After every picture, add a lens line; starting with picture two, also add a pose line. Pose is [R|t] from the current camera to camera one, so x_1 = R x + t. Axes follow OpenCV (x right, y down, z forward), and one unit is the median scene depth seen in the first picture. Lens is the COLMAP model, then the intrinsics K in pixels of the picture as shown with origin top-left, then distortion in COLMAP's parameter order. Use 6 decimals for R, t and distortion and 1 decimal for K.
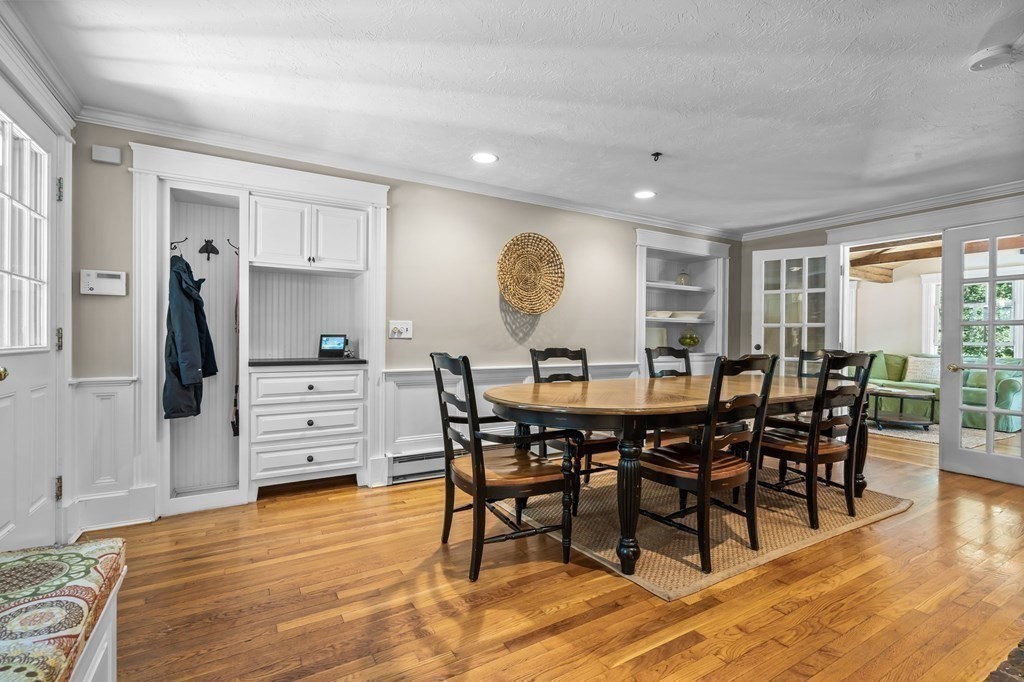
lens RADIAL K [[461.1, 0, 512.0], [0, 461.1, 341.0], [0, 0, 1]] dist [-0.001676, -0.000117]
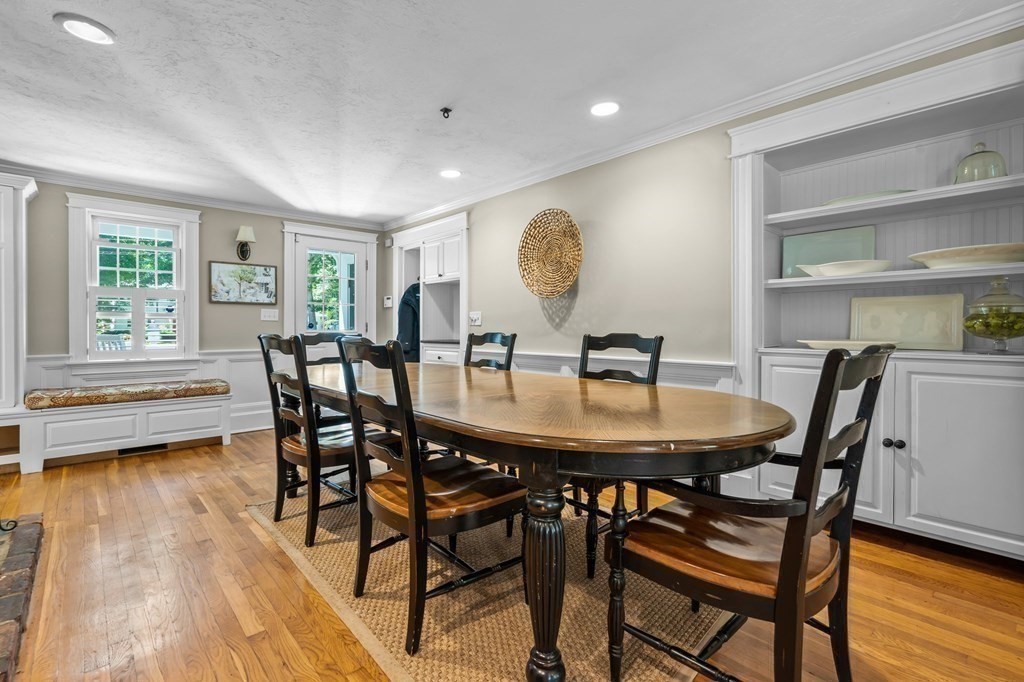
lens RADIAL K [[472.9, 0, 509.6], [0, 472.9, 326.4], [0, 0, 1]] dist [-0.000535, -0.000088]
pose [[0.199659, -0.012805, -0.979782, 0.935085], [-0.005766, 0.999882, -0.014243, 0.013222], [0.979848, 0.008494, 0.199562, 0.727795]]
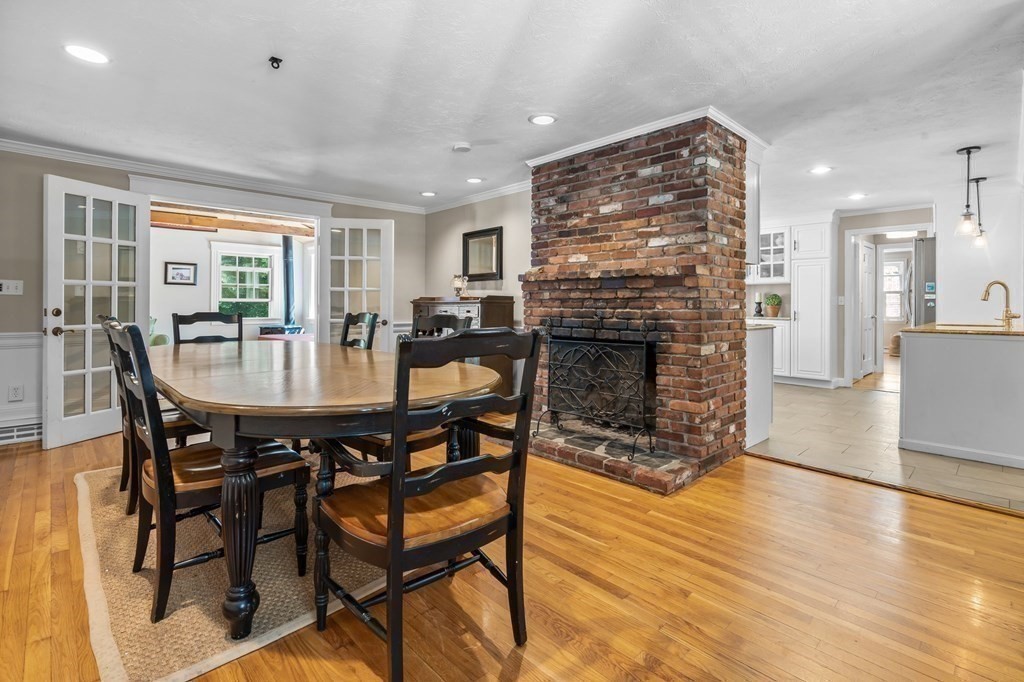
lens RADIAL K [[477.3, 0, 510.8], [0, 477.3, 299.9], [0, 0, 1]] dist [-0.001703, -0.000184]
pose [[-0.228625, -0.005088, 0.973501, -0.418308], [0.003385, 0.999976, 0.006021, -0.010386], [-0.973509, 0.004672, -0.228603, 0.620452]]
